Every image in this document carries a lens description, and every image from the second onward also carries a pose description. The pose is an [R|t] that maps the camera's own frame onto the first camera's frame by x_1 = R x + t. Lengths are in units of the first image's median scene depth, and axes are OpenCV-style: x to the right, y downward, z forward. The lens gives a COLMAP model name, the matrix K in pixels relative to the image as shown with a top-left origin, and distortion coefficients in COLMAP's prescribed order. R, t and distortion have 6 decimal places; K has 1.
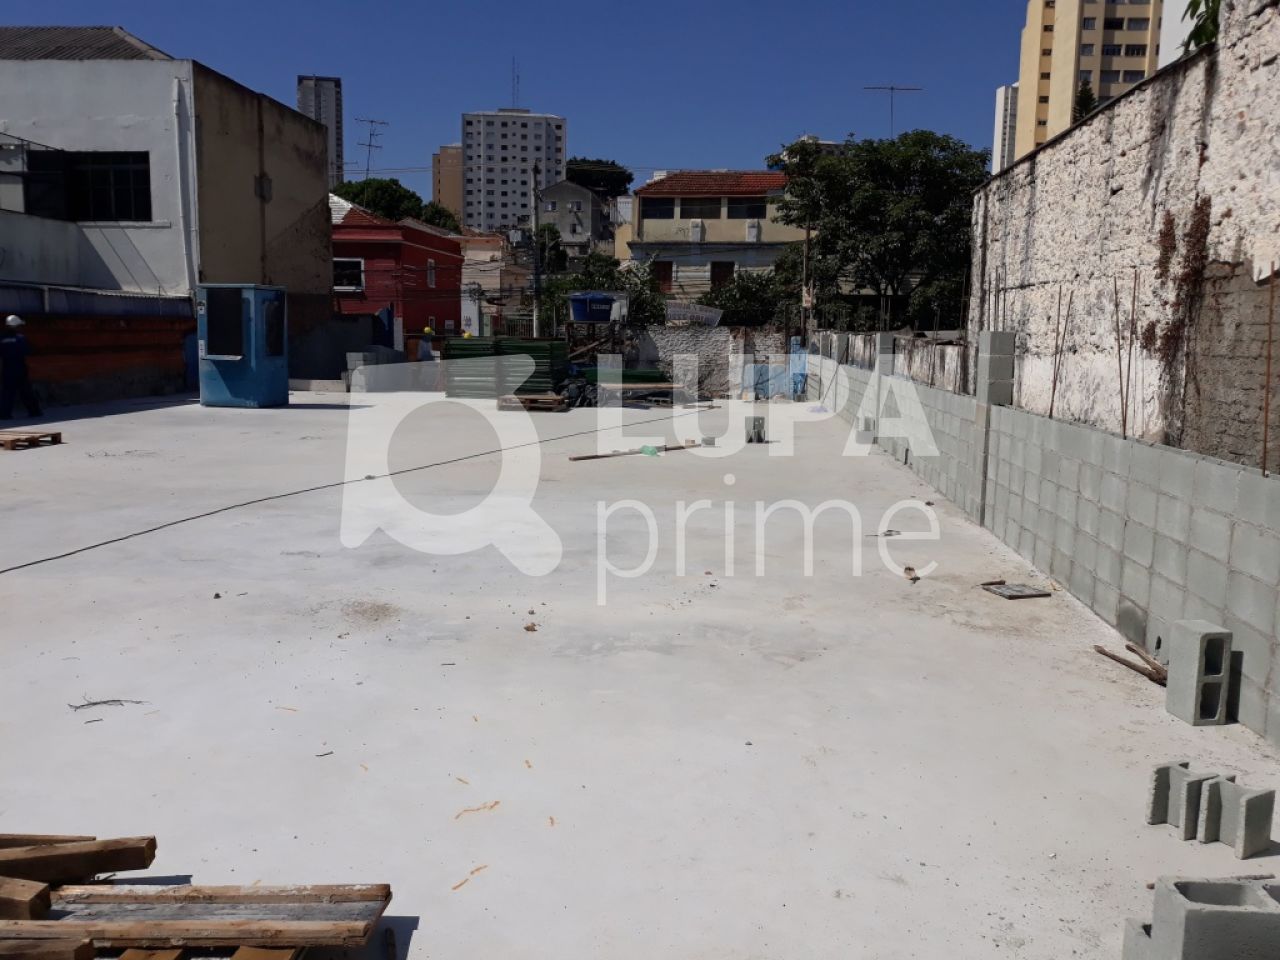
lens RADIAL K [[1052.9, 0, 640.0], [0, 1052.9, 480.0], [0, 0, 1]] dist [0.102616, -0.324736]
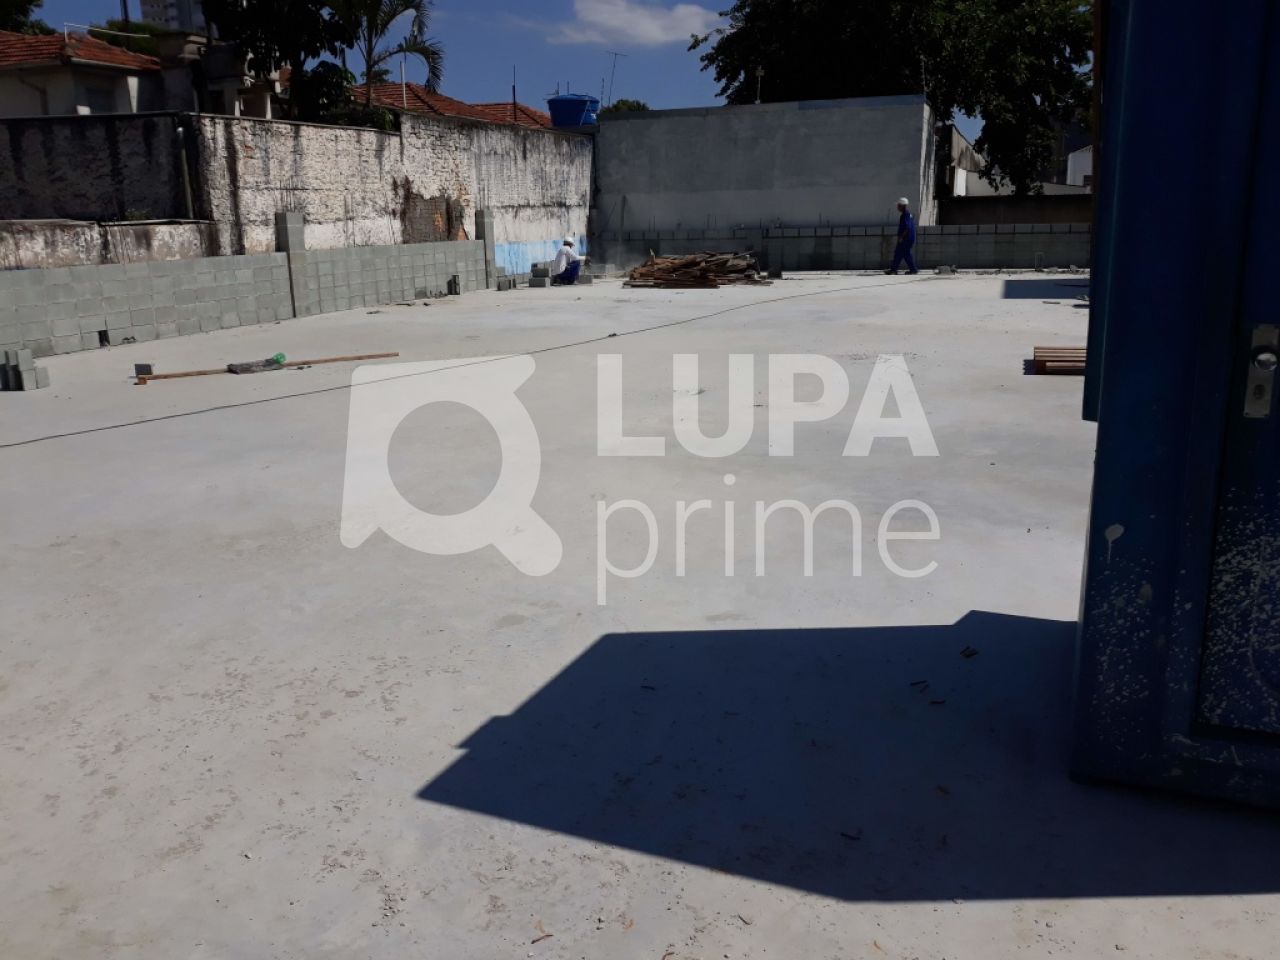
lens RADIAL K [[1088.0, 0, 640.0], [0, 1088.0, 480.0], [0, 0, 1]] dist [0.004951, 0.009429]
pose [[-0.969106, -0.048532, 0.241823, -0.145286], [0.044947, 0.929283, 0.366625, -0.072770], [-0.242515, 0.366167, -0.898392, 0.529400]]
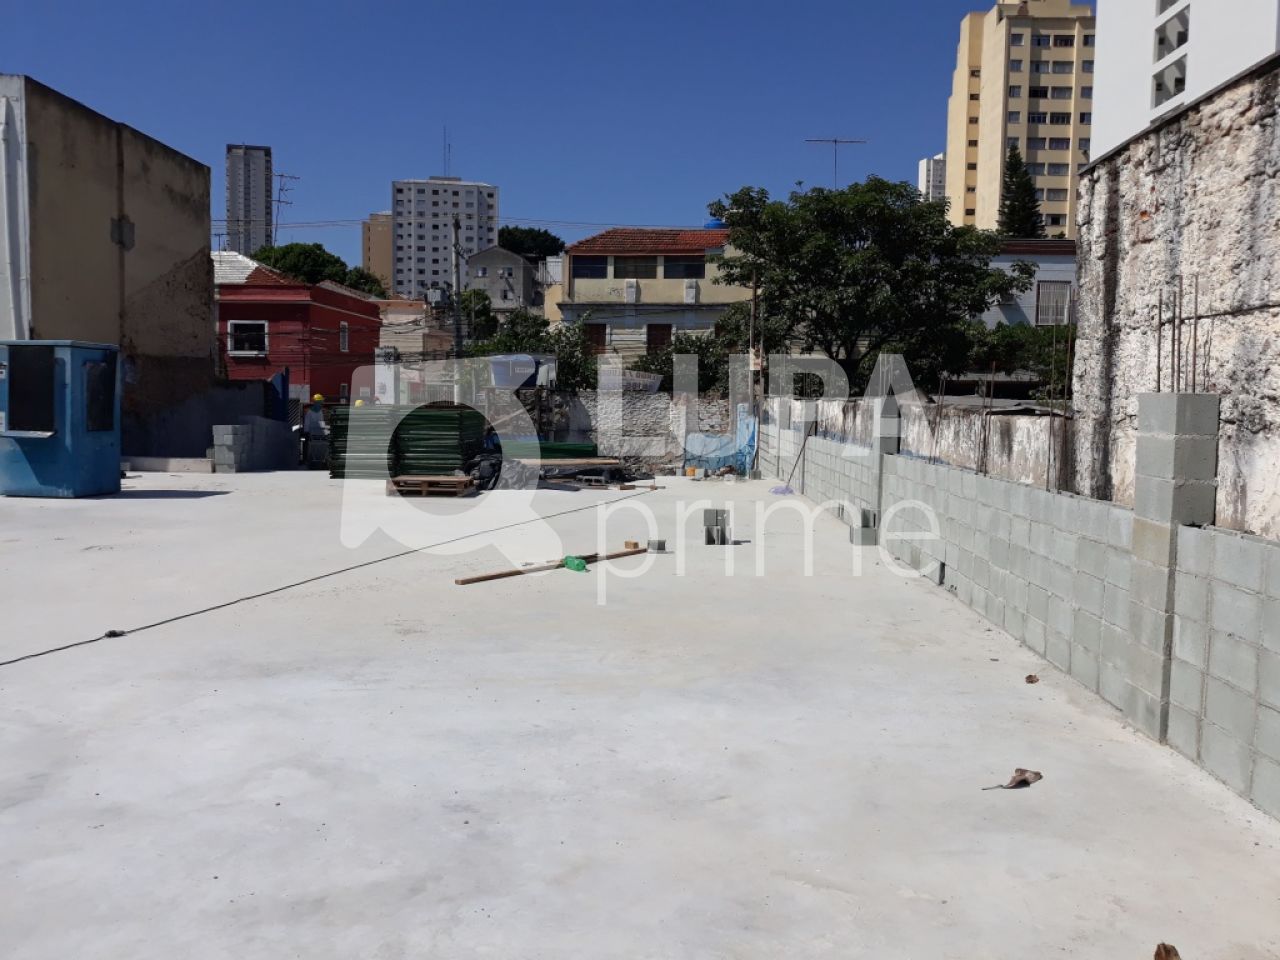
lens RADIAL K [[1047.4, 0, 640.0], [0, 1047.4, 480.0], [0, 0, 1]] dist [0.096239, -0.199422]
pose [[0.998105, -0.010177, 0.060691, 0.003340], [0.013914, 0.998012, -0.061473, -0.012045], [-0.059945, 0.062201, 0.996262, 0.087350]]
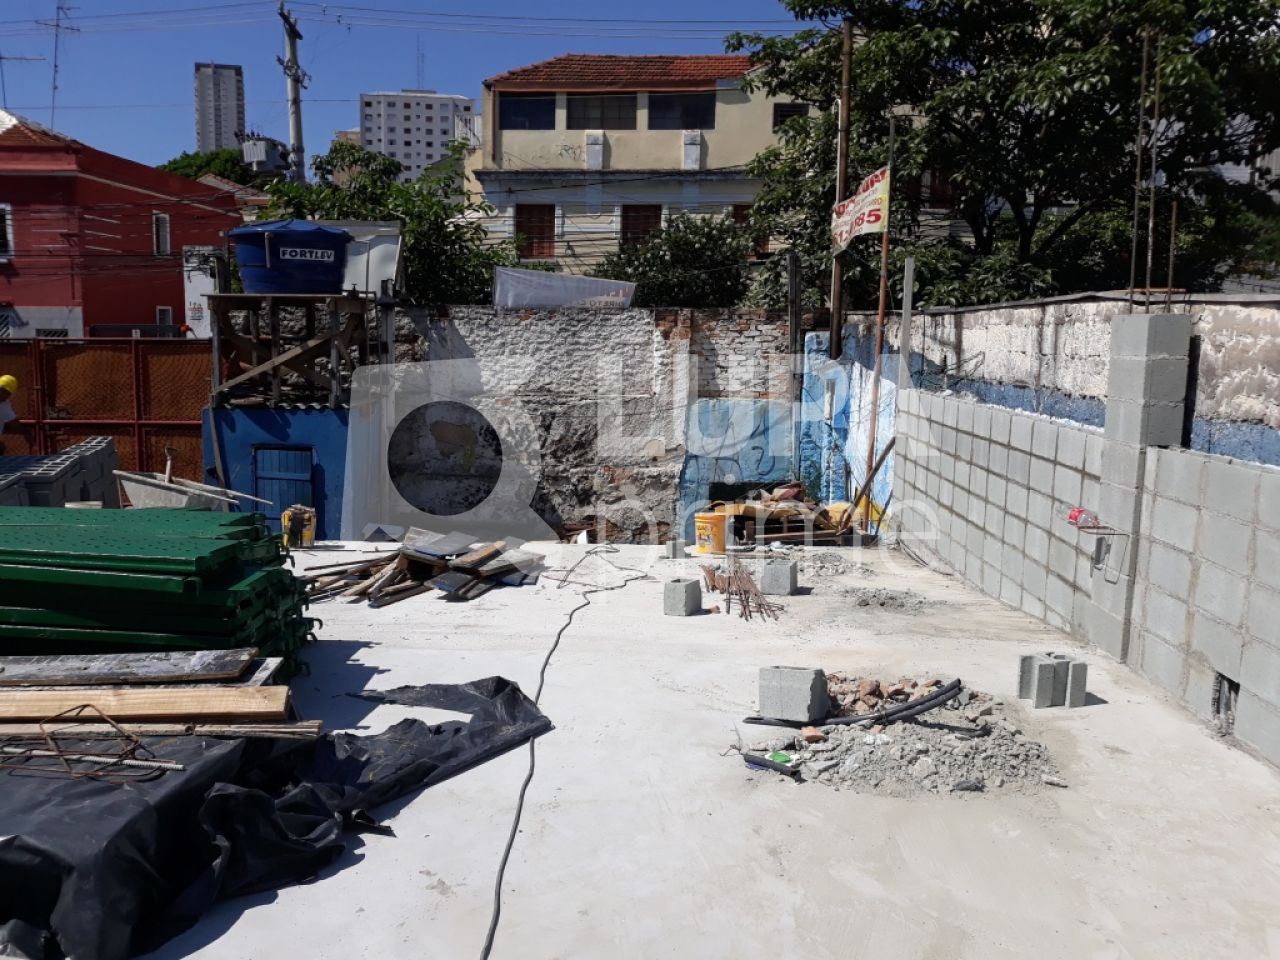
lens RADIAL K [[1033.9, 0, 640.0], [0, 1033.9, 480.0], [0, 0, 1]] dist [-0.001236, -0.000591]
pose [[0.997791, -0.017838, 0.063998, 0.040362], [0.017658, 0.999838, 0.003370, -0.060968], [-0.064048, -0.002232, 0.997944, 0.457028]]
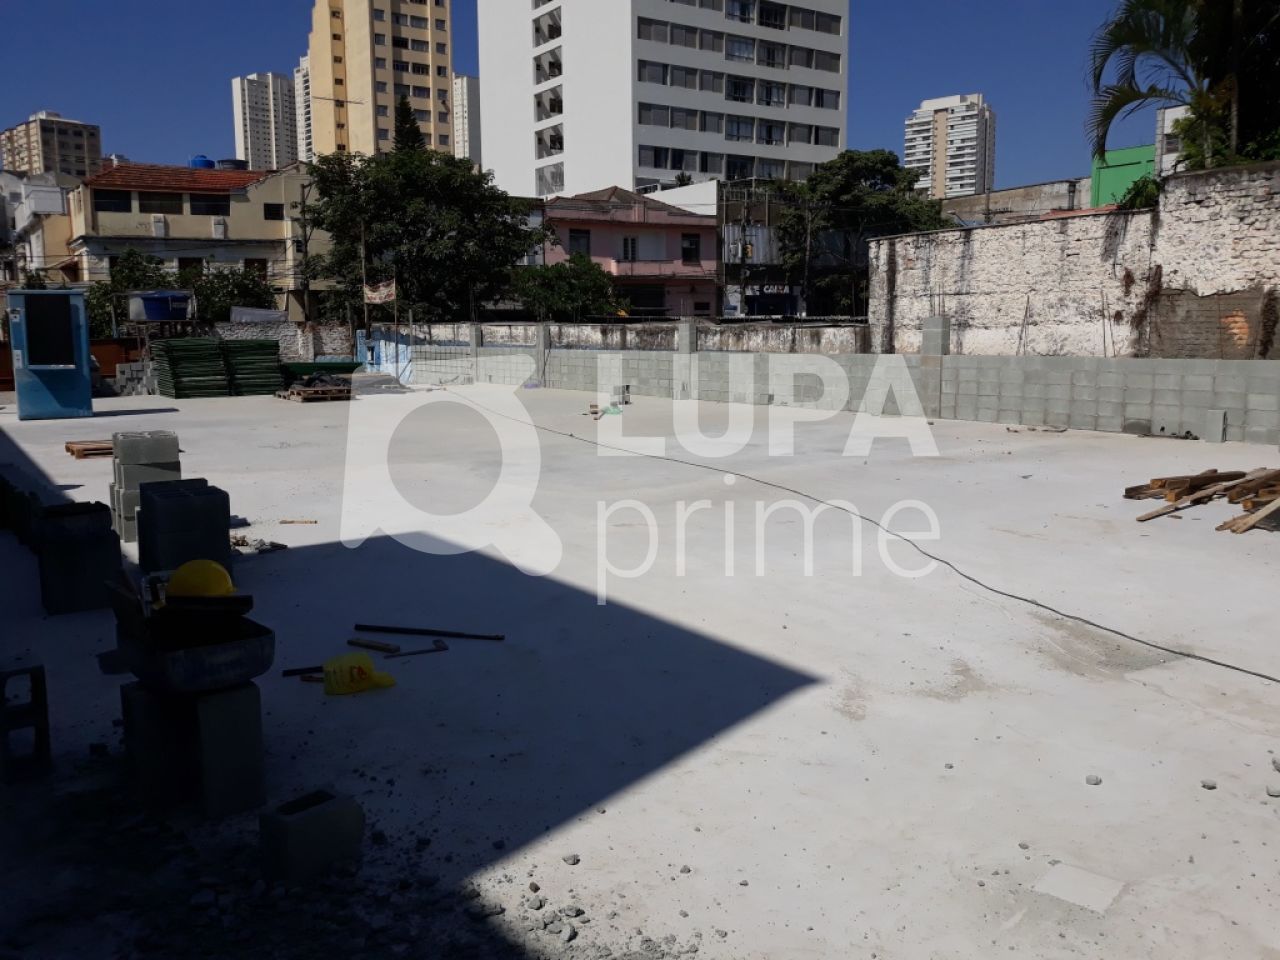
lens RADIAL K [[1067.4, 0, 643.1], [0, 1067.4, 492.9], [0, 0, 1]] dist [0.003498, -0.049627]
pose [[0.769567, -0.124291, 0.626354, -0.257050], [0.112879, 0.991906, 0.058142, 0.000966], [-0.628511, 0.025958, 0.777368, -0.033746]]
